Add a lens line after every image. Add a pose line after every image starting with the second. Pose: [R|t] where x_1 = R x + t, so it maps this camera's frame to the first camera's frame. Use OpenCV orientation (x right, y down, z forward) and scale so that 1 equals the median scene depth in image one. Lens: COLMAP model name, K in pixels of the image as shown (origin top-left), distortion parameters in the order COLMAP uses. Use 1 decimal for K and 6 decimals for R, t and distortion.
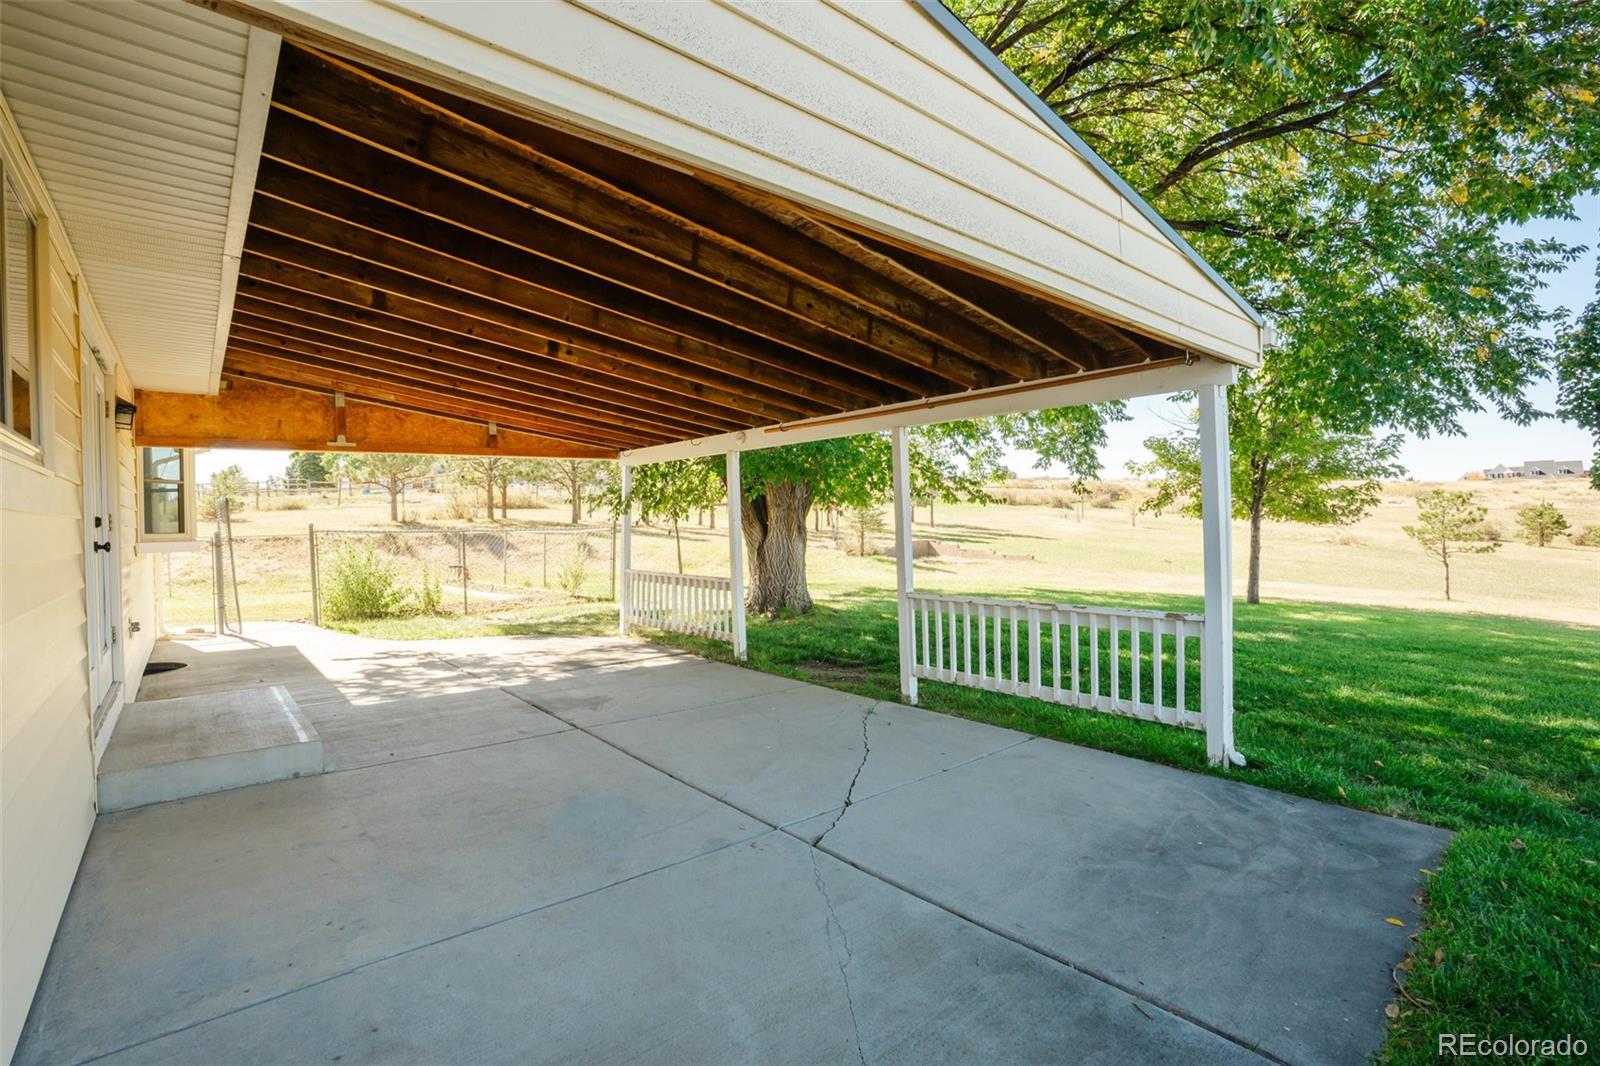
lens RADIAL K [[748.6, 0, 797.9], [0, 748.6, 530.0], [0, 0, 1]] dist [-0.043280, 0.016339]
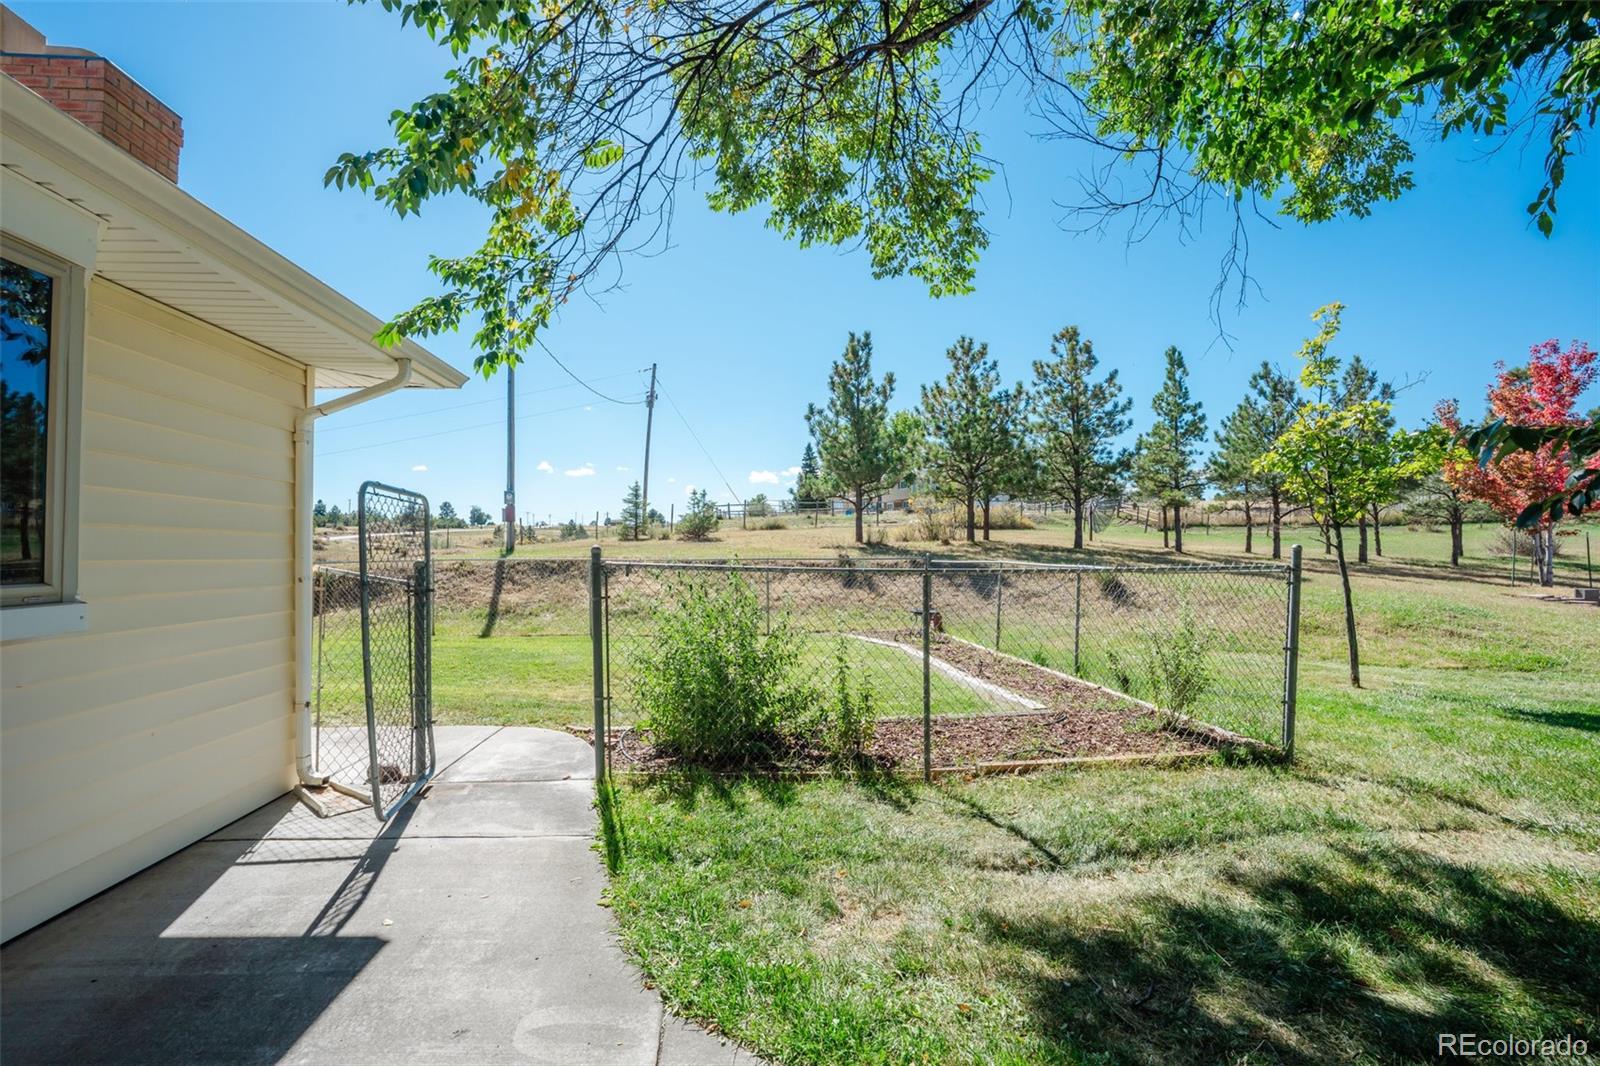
lens RADIAL K [[748.6, 0, 799.5], [0, 748.6, 536.1], [0, 0, 1]] dist [-0.043280, 0.016339]
pose [[0.818903, 0.005945, -0.573902, -0.110125], [-0.018981, 0.999680, -0.016730, -0.003518], [0.573619, 0.024593, 0.818753, 0.252789]]
